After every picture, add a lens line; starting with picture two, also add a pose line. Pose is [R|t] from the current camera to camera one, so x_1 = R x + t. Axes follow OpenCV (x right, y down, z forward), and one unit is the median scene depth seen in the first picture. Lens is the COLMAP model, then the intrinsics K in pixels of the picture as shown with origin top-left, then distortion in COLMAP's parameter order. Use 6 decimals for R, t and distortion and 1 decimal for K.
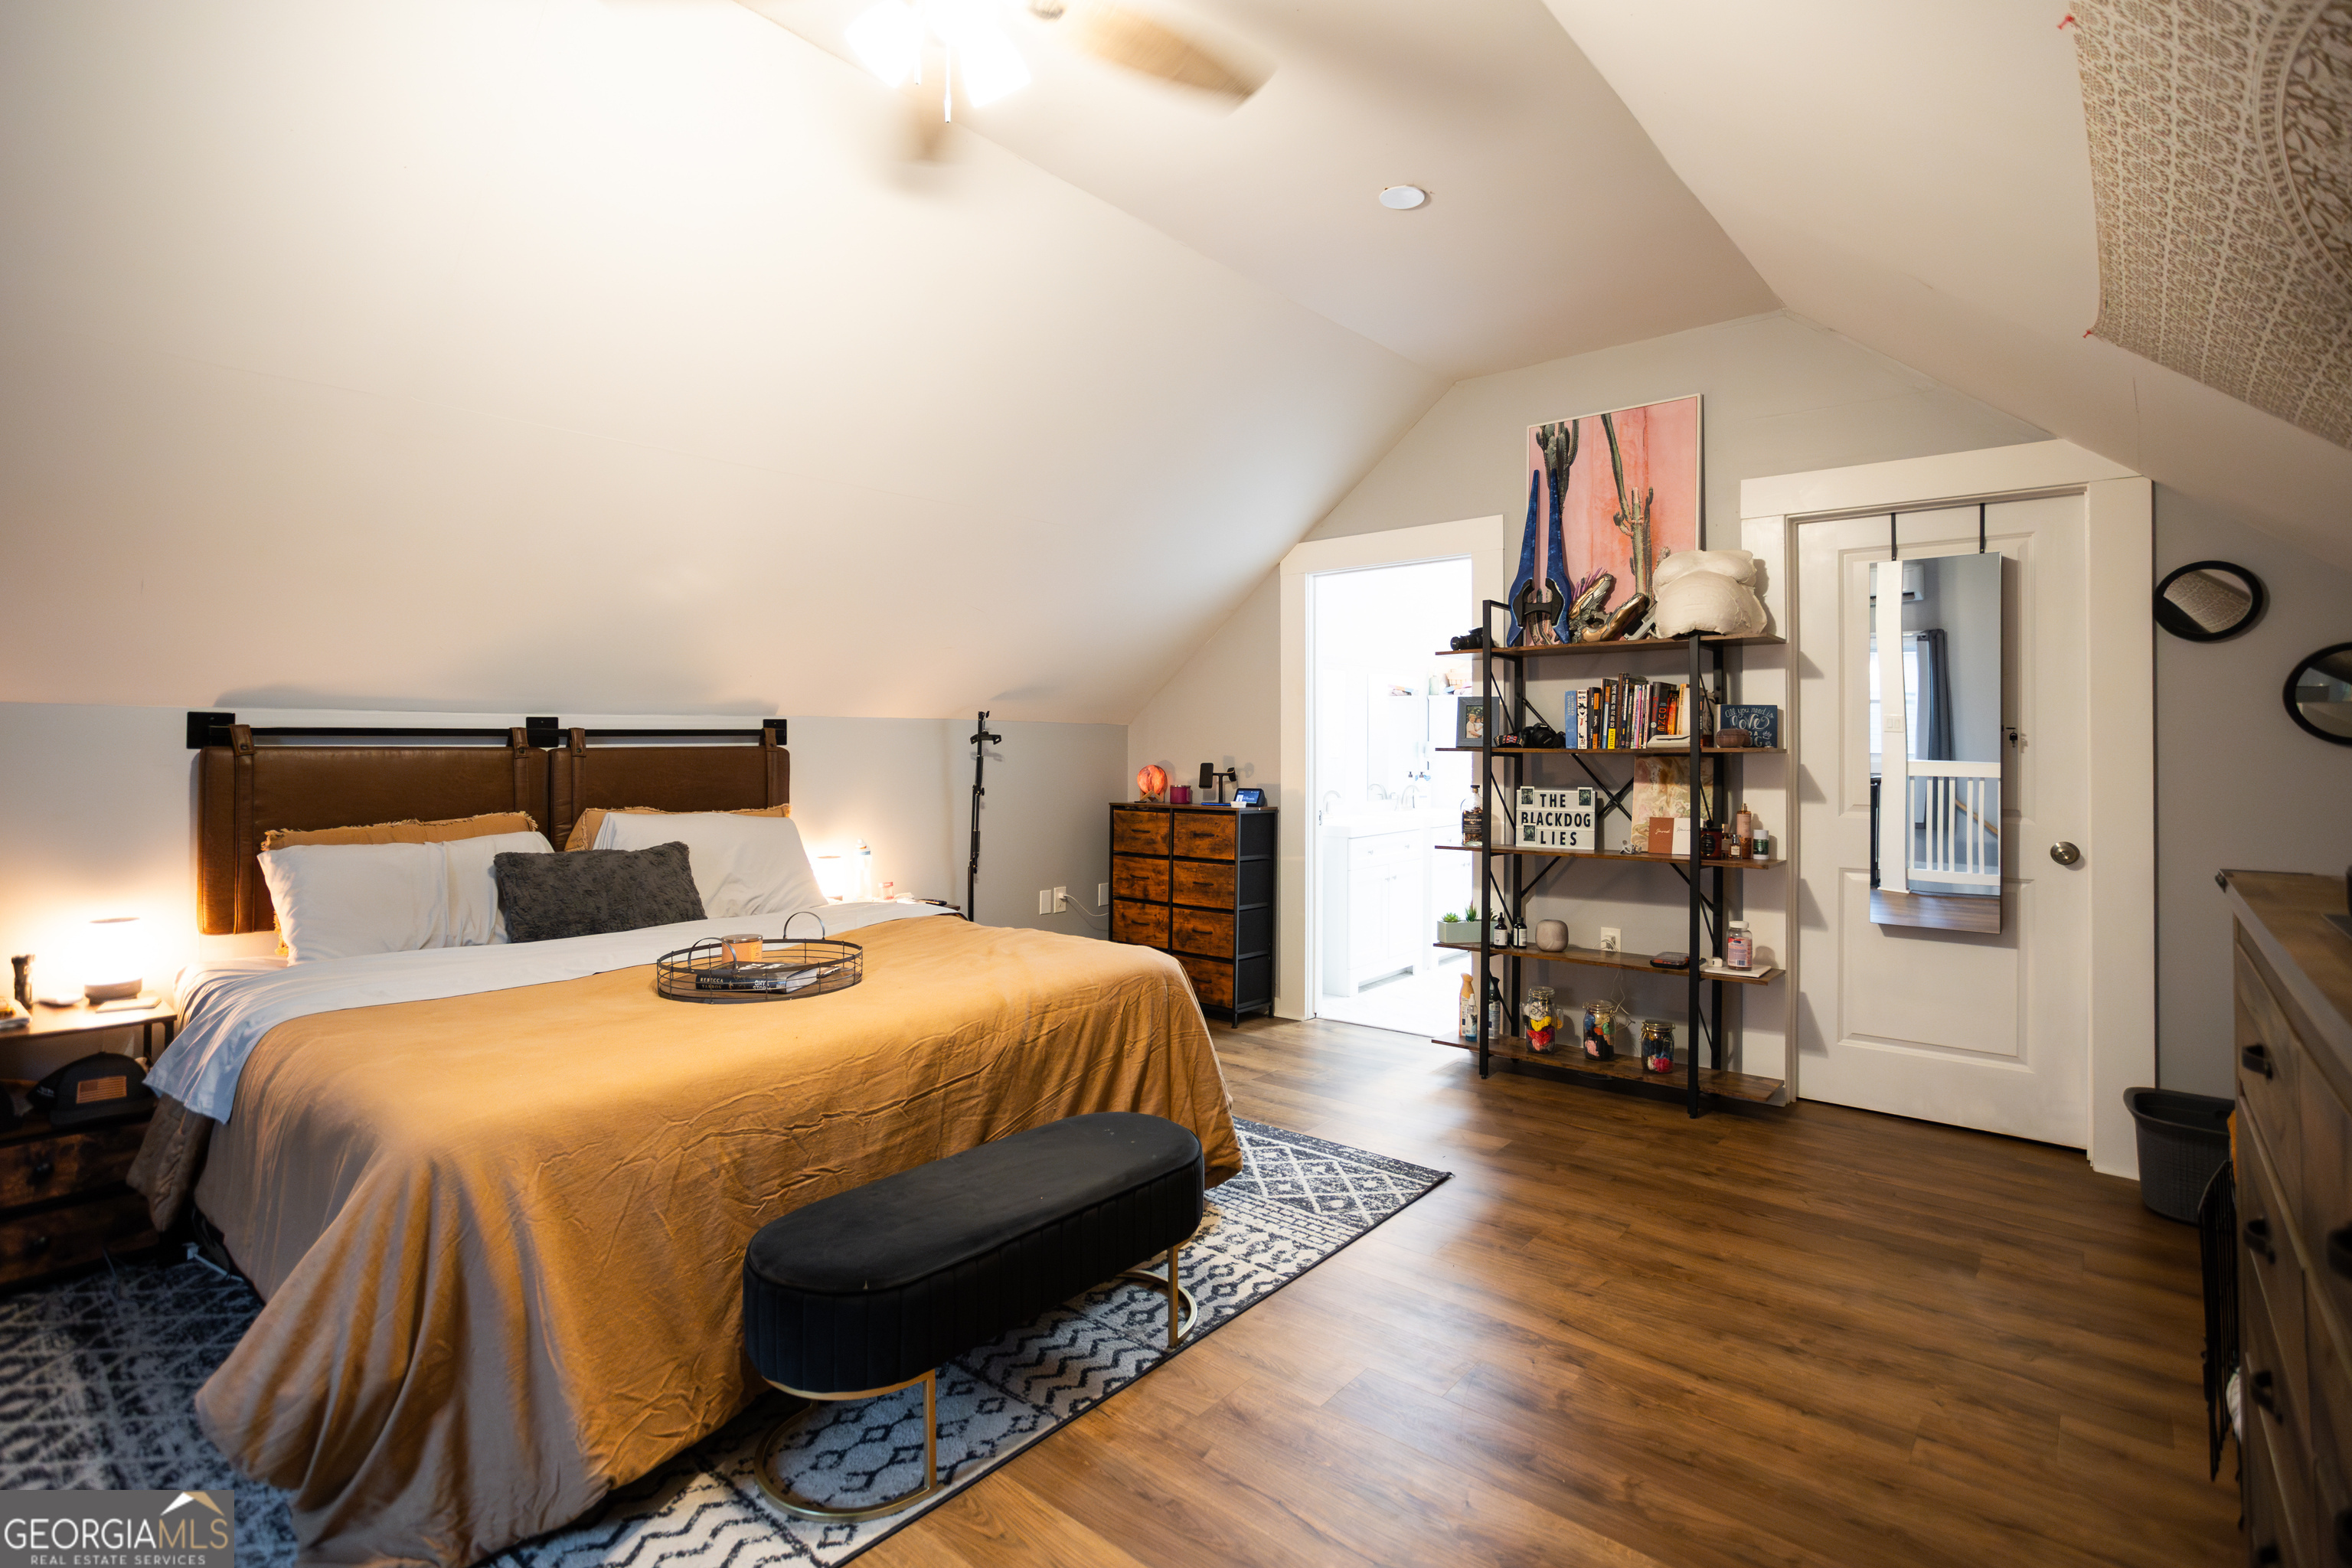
lens RADIAL K [[1112.9, 0, 1175.9], [0, 1112.9, 732.9], [0, 0, 1]] dist [-0.030788, 0.000220]
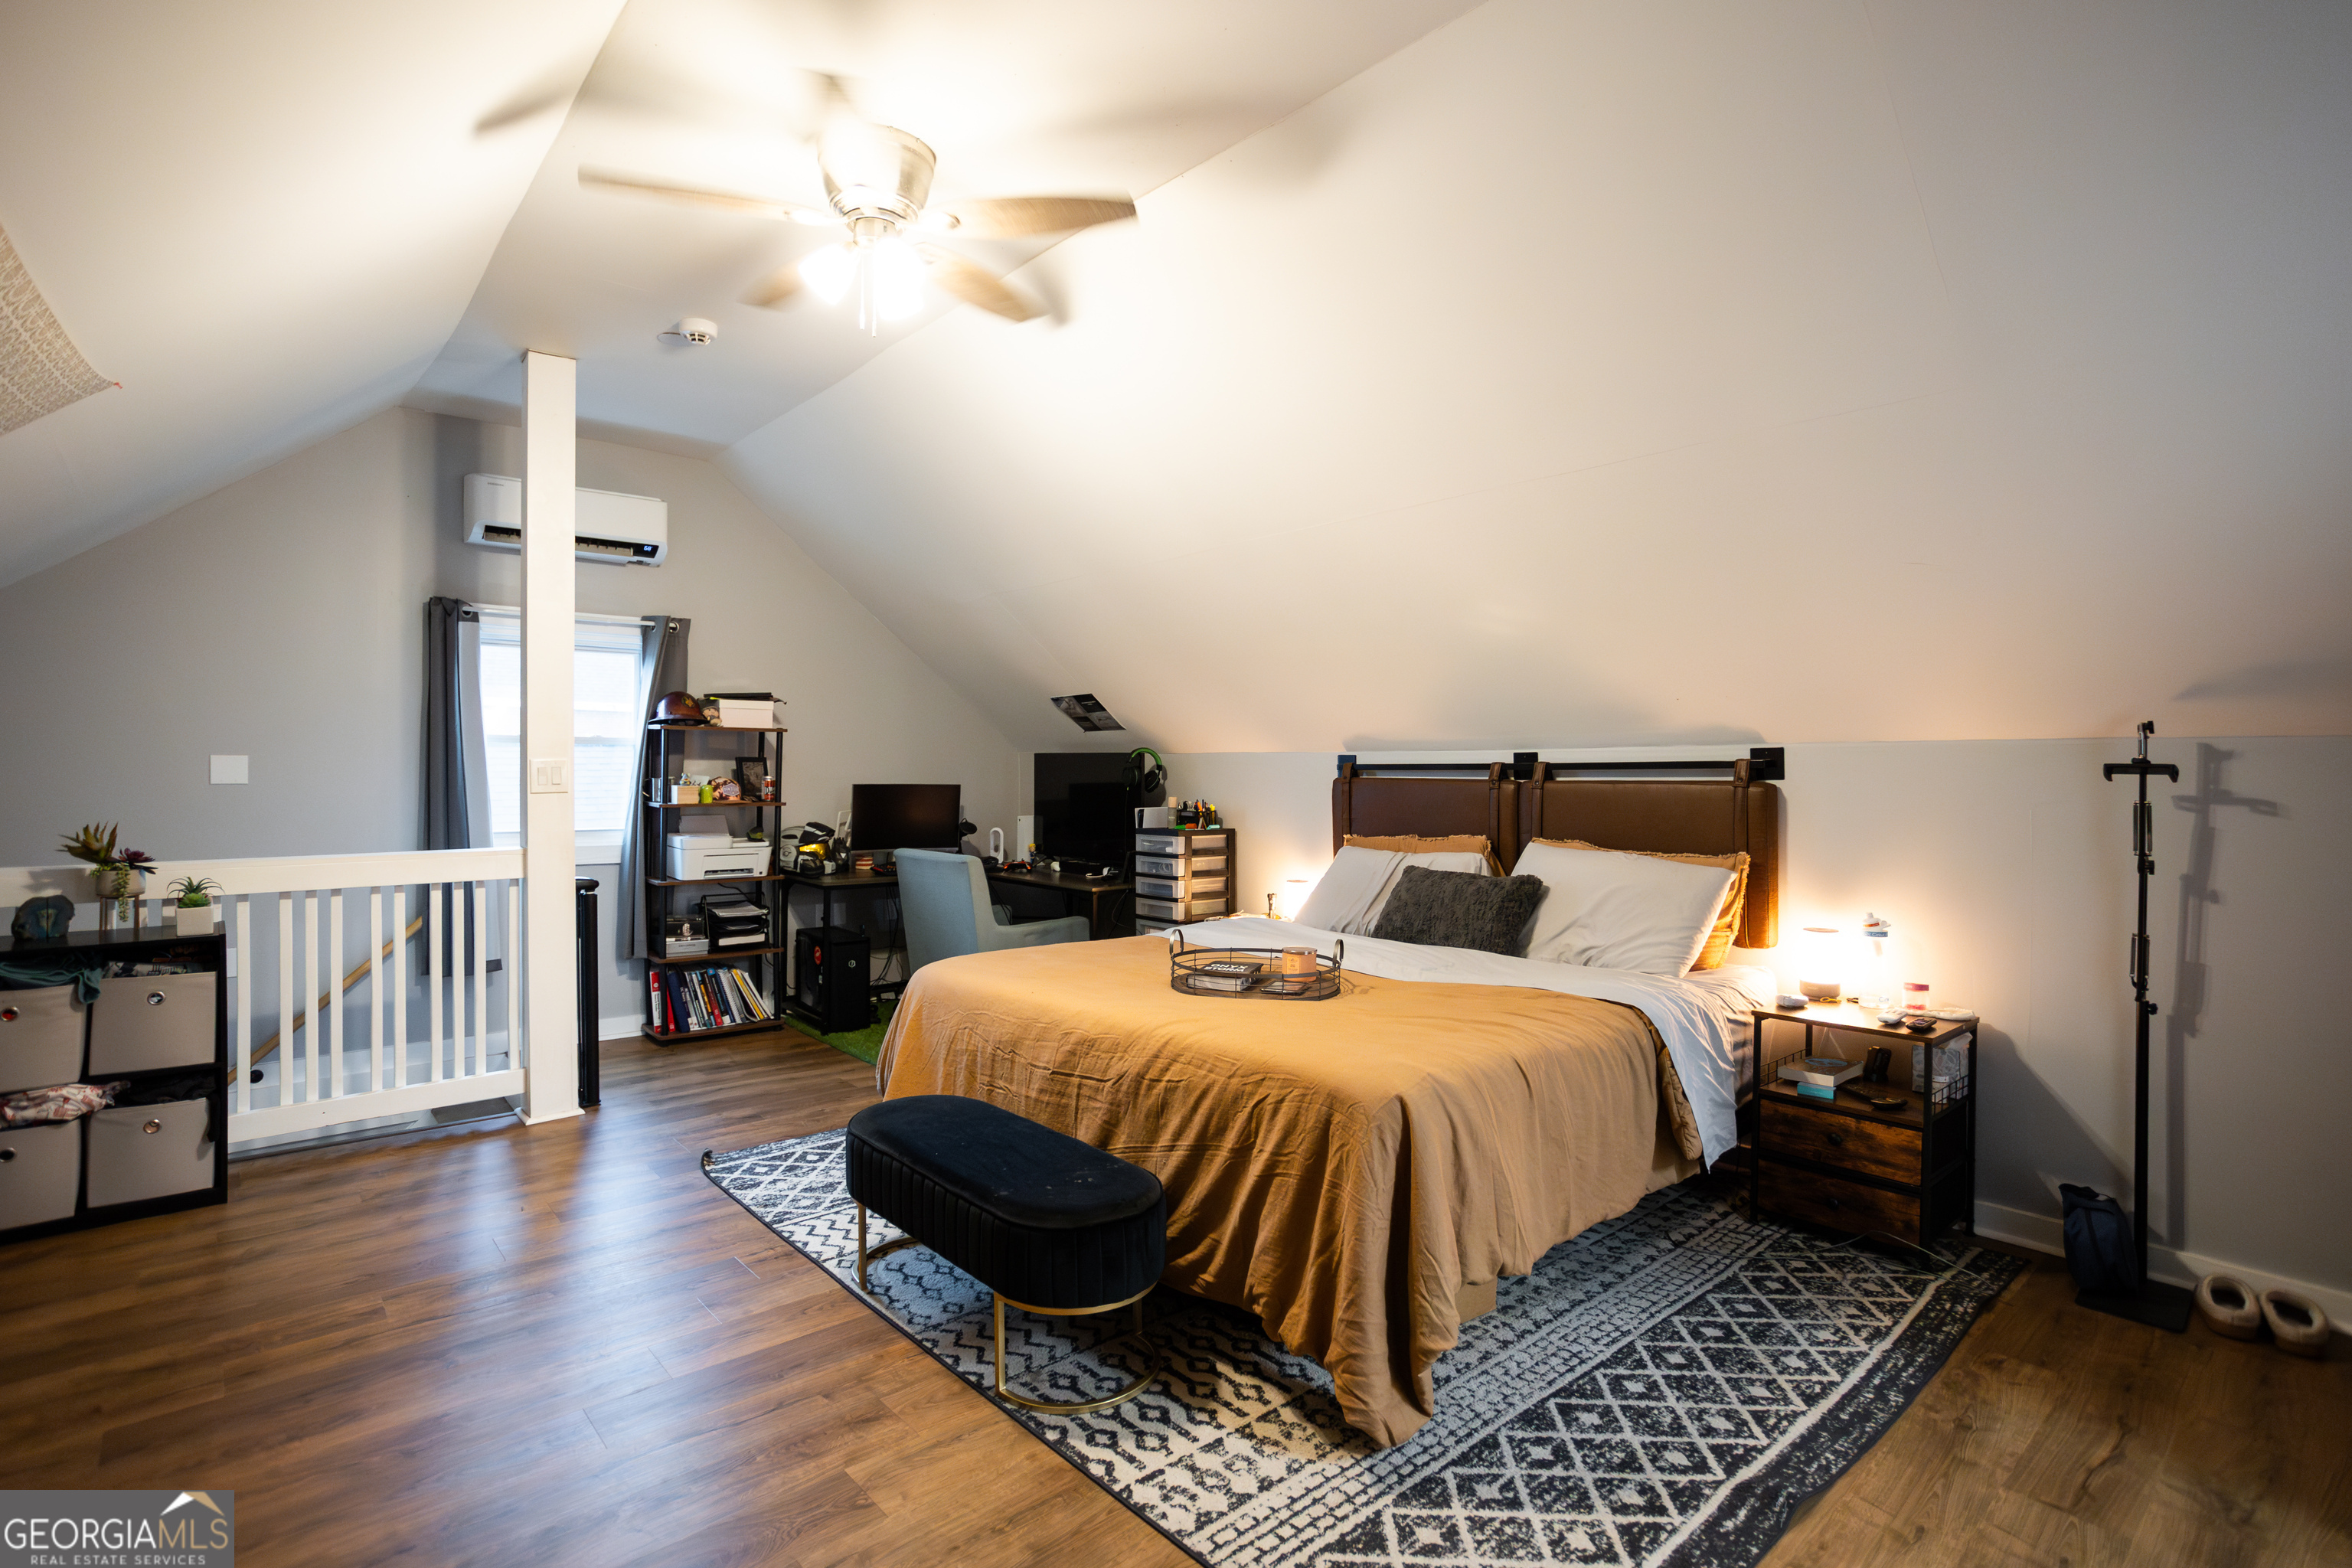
lens RADIAL K [[1141.6, 0, 1173.2], [0, 1141.6, 771.0], [0, 0, 1]] dist [-0.031656, 0.000886]
pose [[-0.146015, -0.002544, -0.989279, 0.821439], [0.005220, 0.999981, -0.003342, 0.008284], [0.989269, -0.005652, -0.145999, 1.109578]]
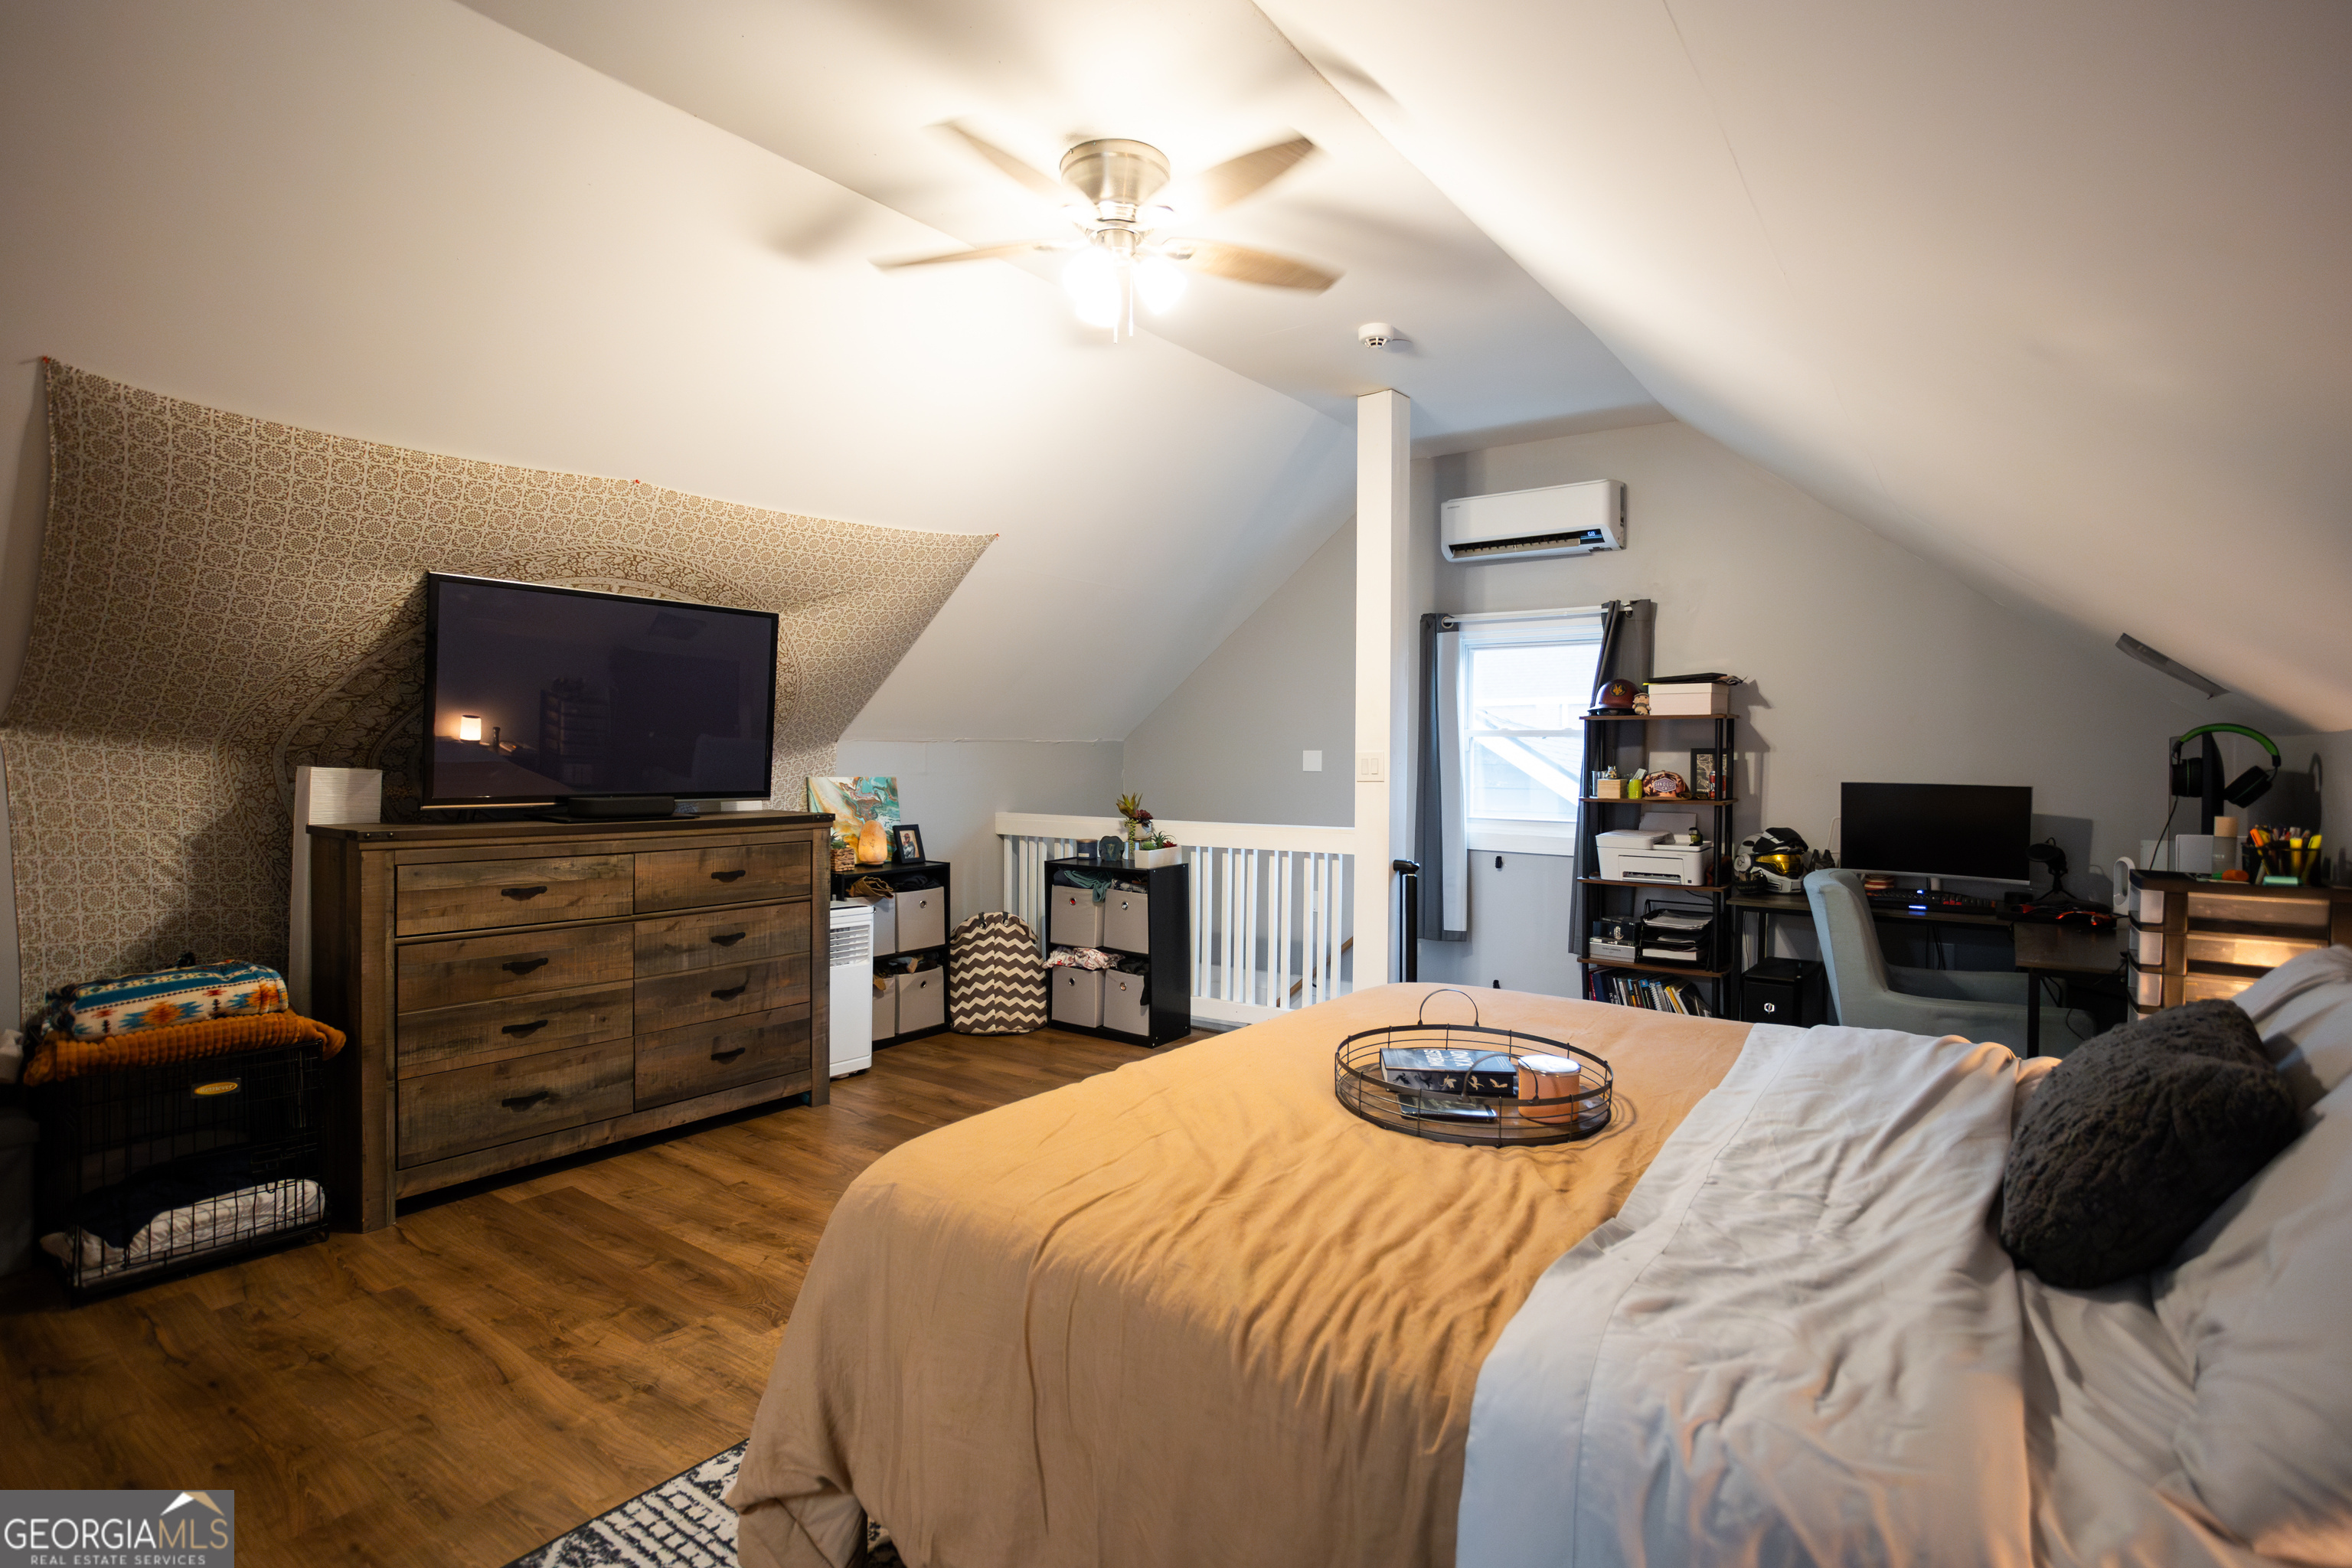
lens RADIAL K [[1141.6, 0, 1173.2], [0, 1141.6, 771.0], [0, 0, 1]] dist [-0.031656, 0.000886]
pose [[-0.998048, -0.008462, -0.061878, -0.130174], [-0.008519, 0.999963, 0.000668, 0.013948], [0.061870, 0.001194, -0.998083, 1.758683]]
